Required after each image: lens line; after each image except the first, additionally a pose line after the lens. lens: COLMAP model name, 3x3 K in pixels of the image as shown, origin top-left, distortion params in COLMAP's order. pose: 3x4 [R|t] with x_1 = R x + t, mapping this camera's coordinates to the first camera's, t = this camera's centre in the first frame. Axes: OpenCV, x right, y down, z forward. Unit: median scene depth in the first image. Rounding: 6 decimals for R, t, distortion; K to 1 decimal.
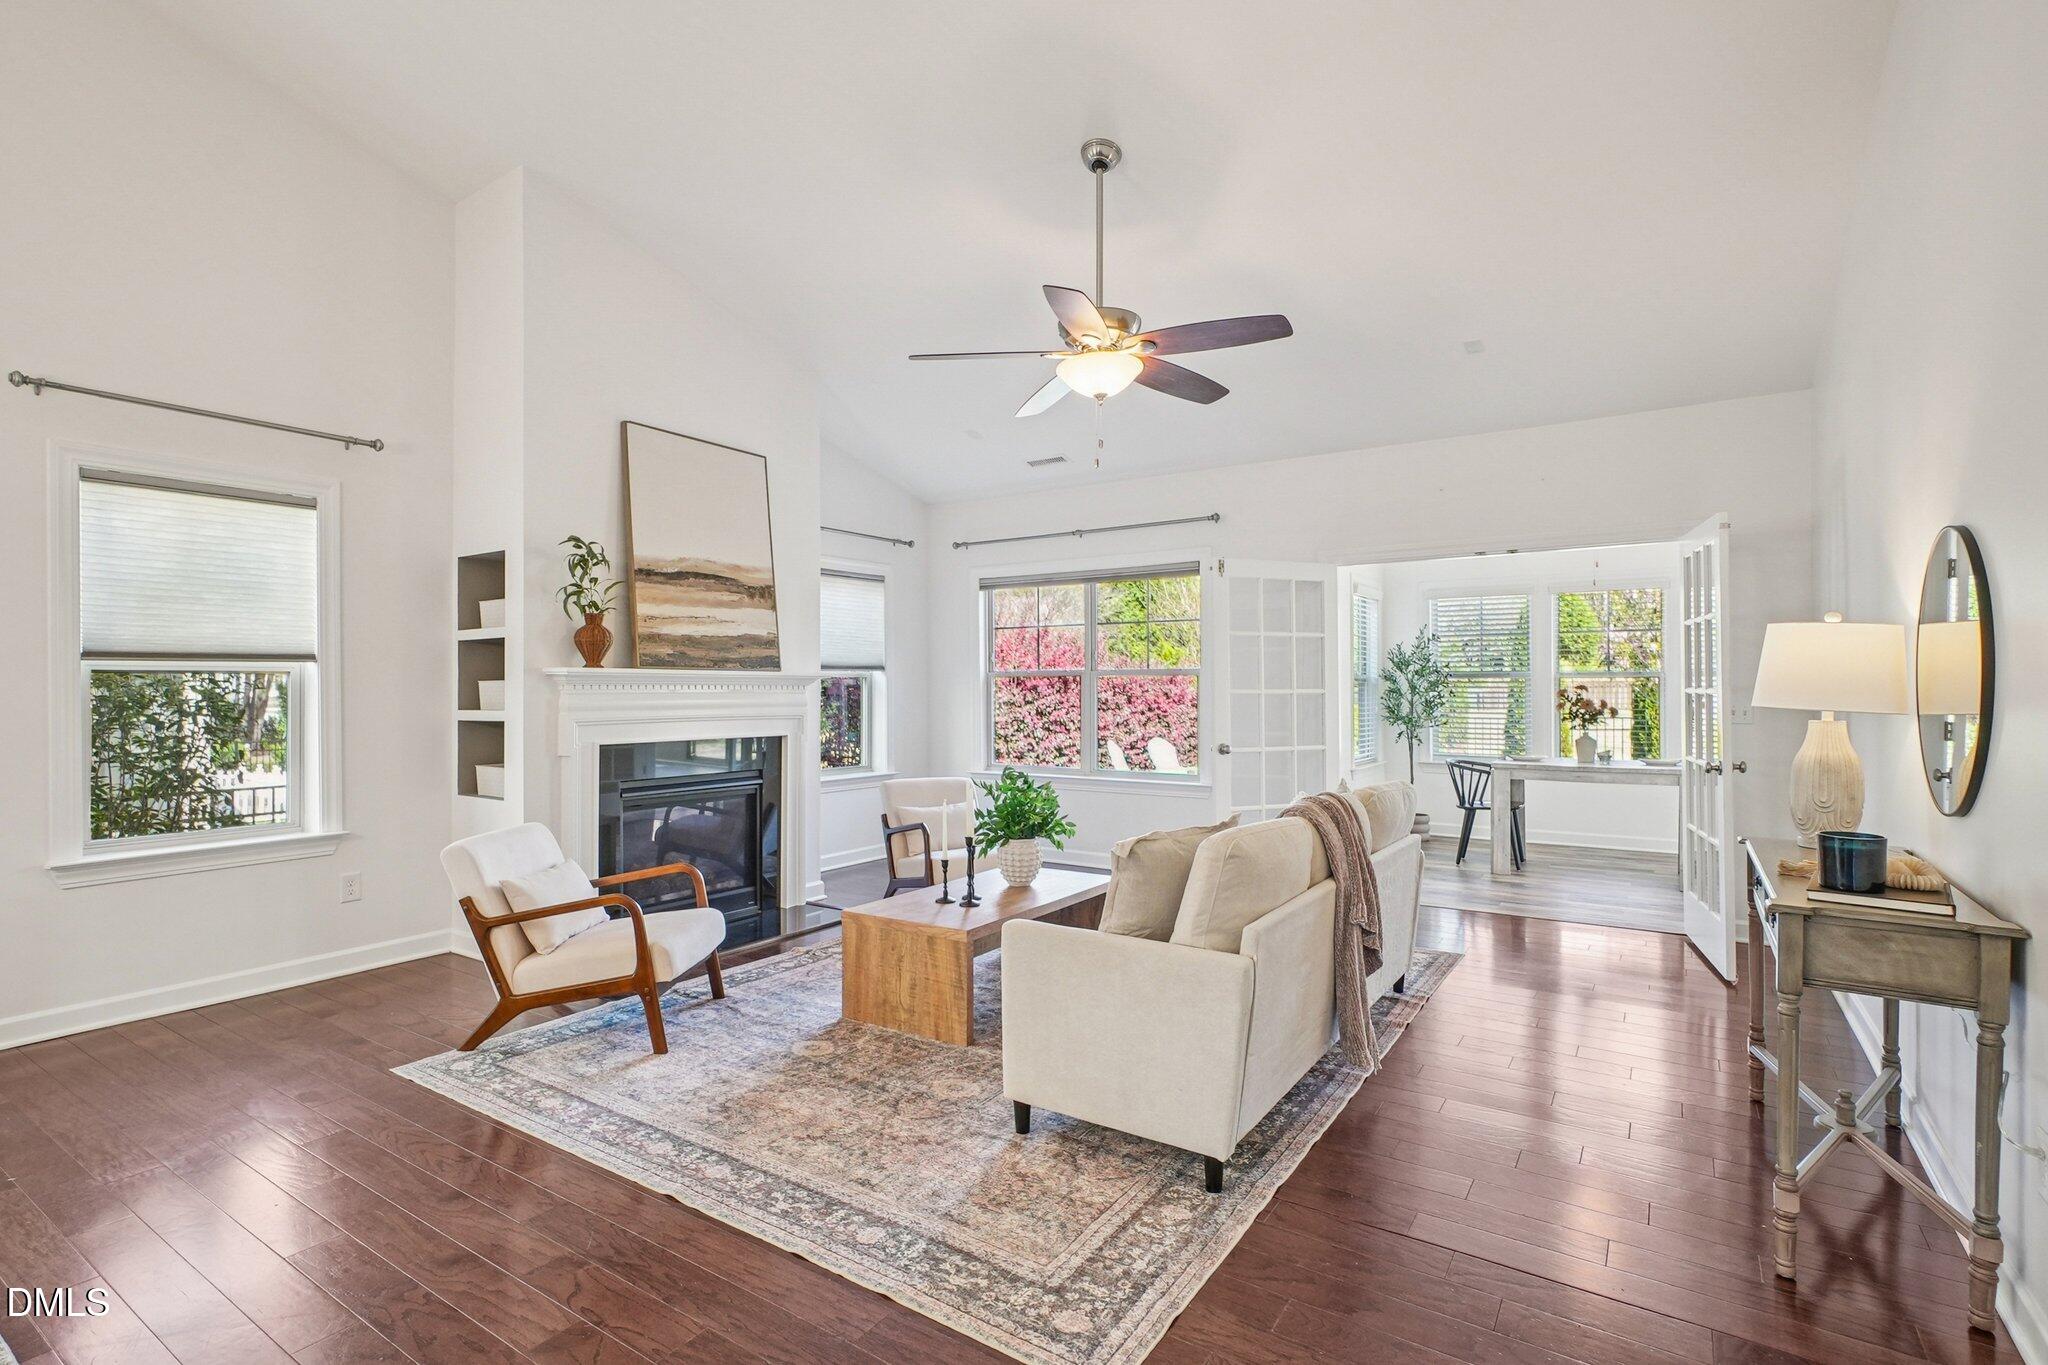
lens RADIAL K [[987.3, 0, 1001.8], [0, 987.3, 680.7], [0, 0, 1]] dist [-0.006673, 0.005813]
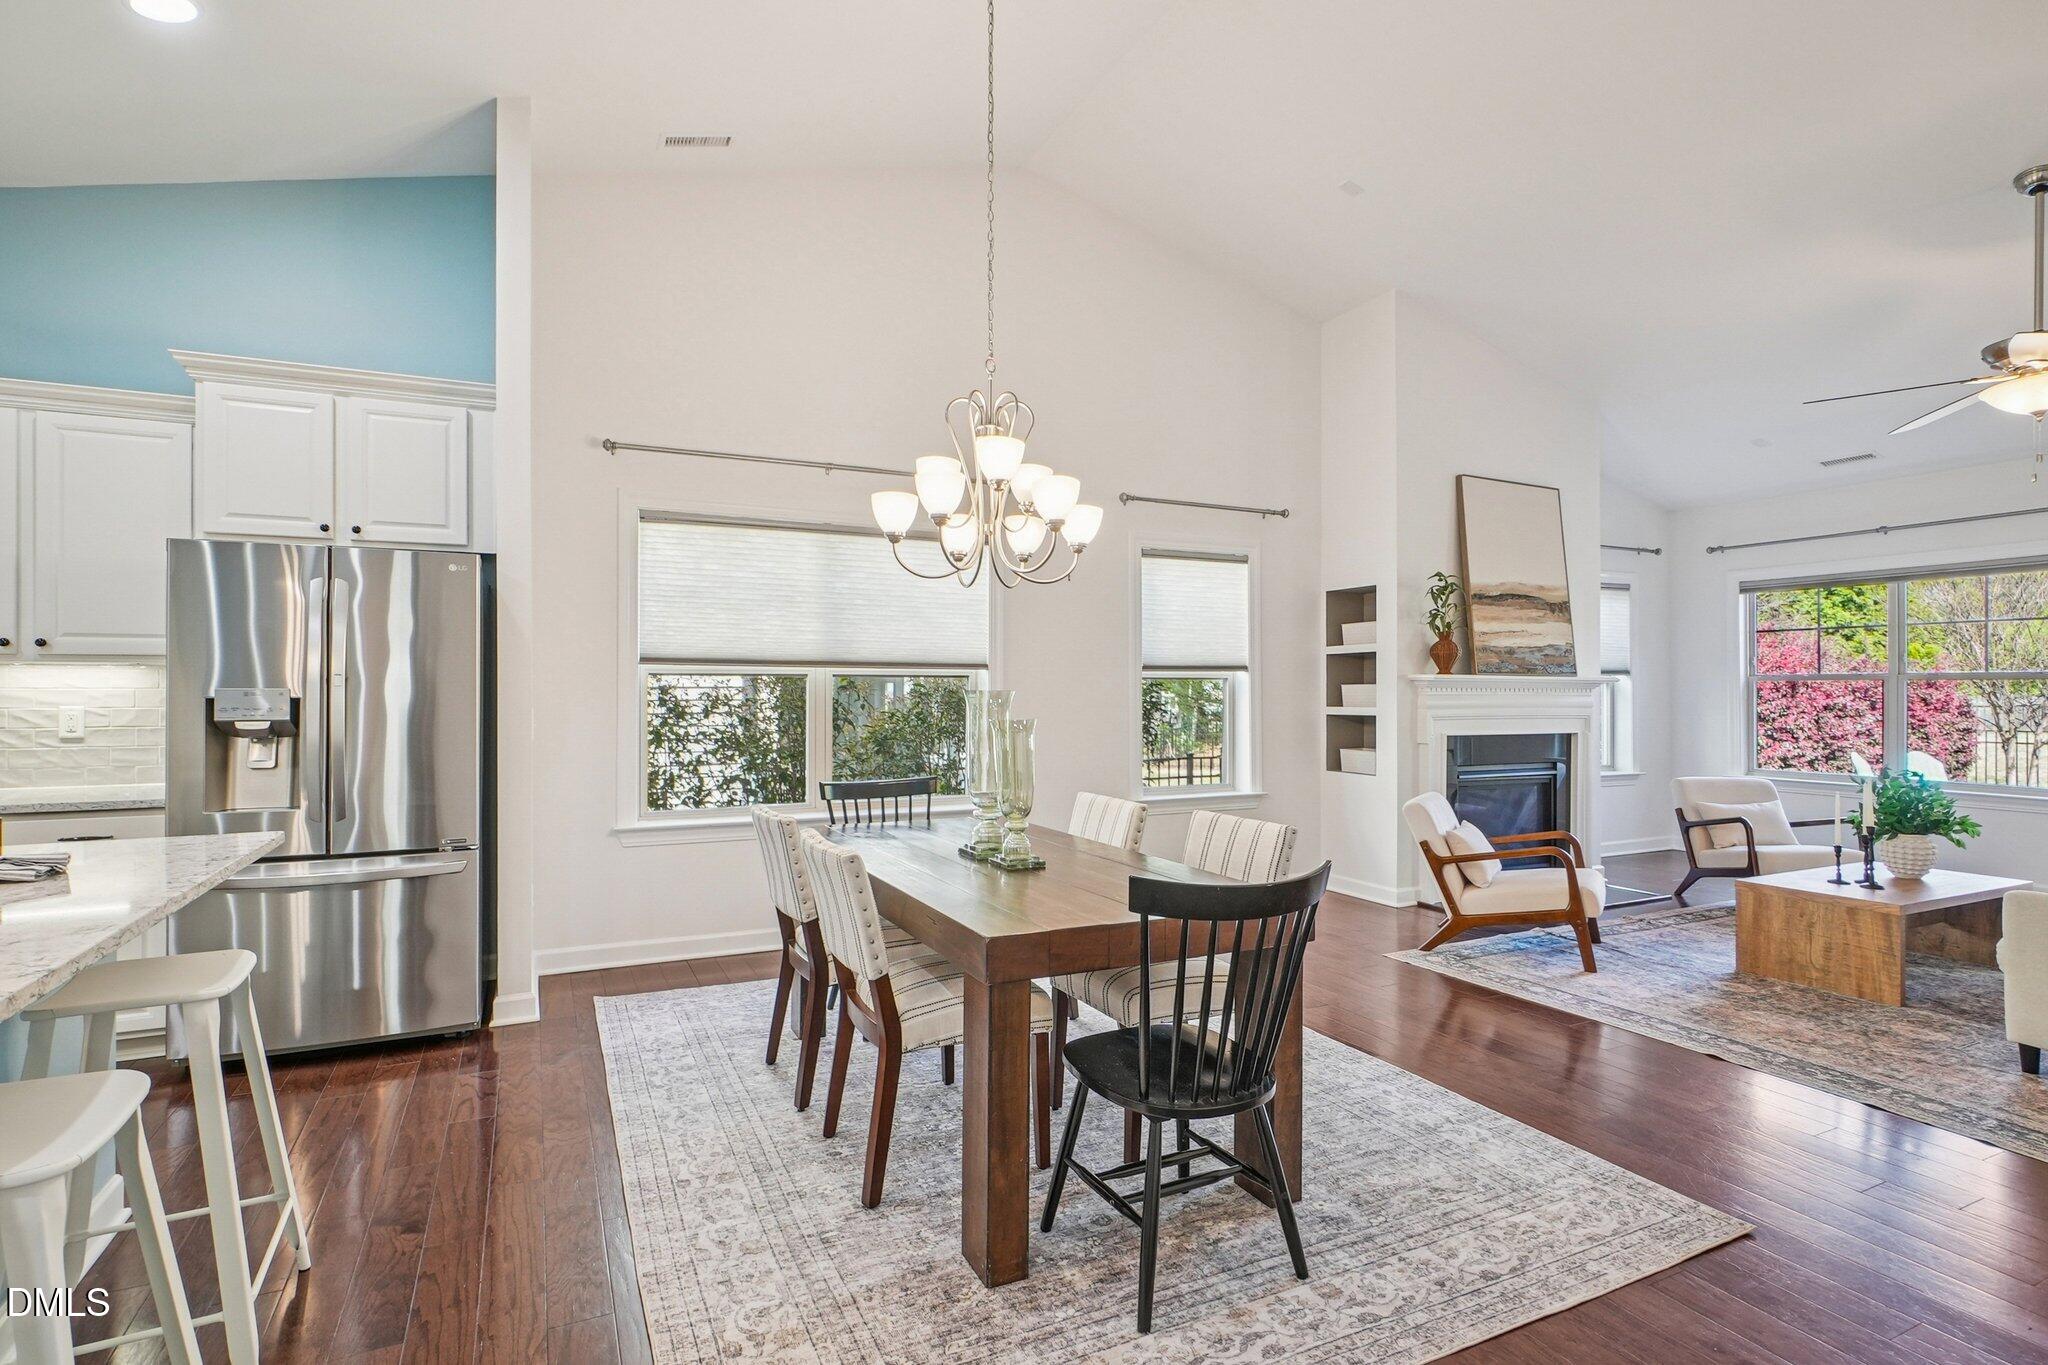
lens RADIAL K [[987.3, 0, 1002.2], [0, 987.3, 686.2], [0, 0, 1]] dist [-0.006673, 0.005813]
pose [[0.864477, 0.003012, -0.502663, -0.279391], [-0.001105, 0.999991, 0.004091, -0.002739], [0.502671, -0.002981, 0.864473, -0.392169]]
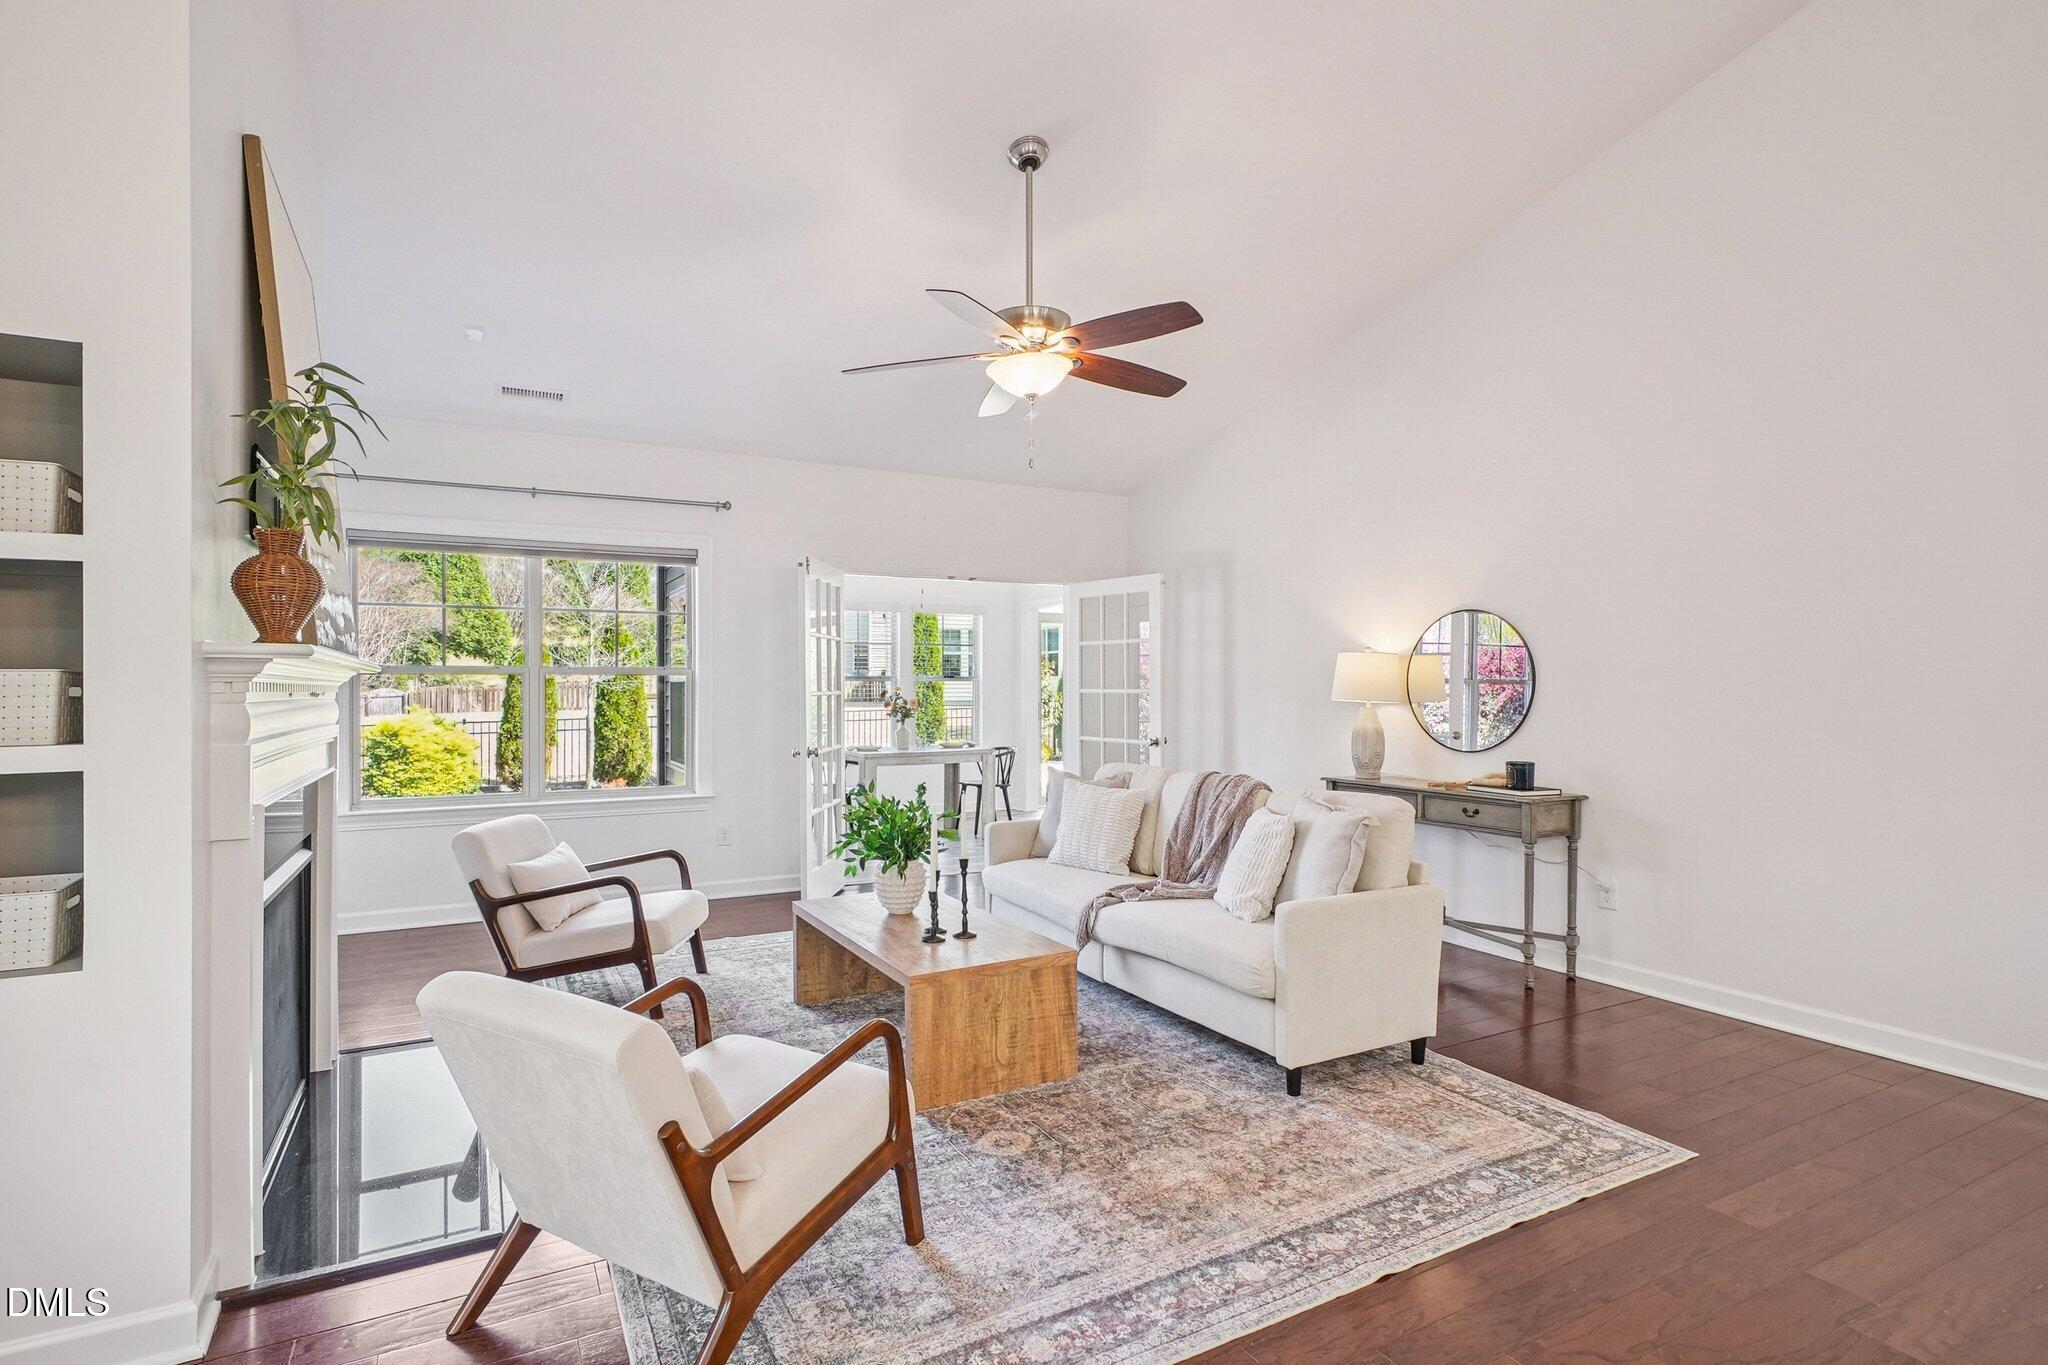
lens RADIAL K [[987.3, 0, 979.5], [0, 987.3, 680.1], [0, 0, 1]] dist [-0.006673, 0.005813]
pose [[0.468055, 0.009108, 0.883653, -0.699723], [-0.006705, 0.999955, -0.006755, 0.004402], [-0.883674, -0.002763, 0.468095, 0.501078]]
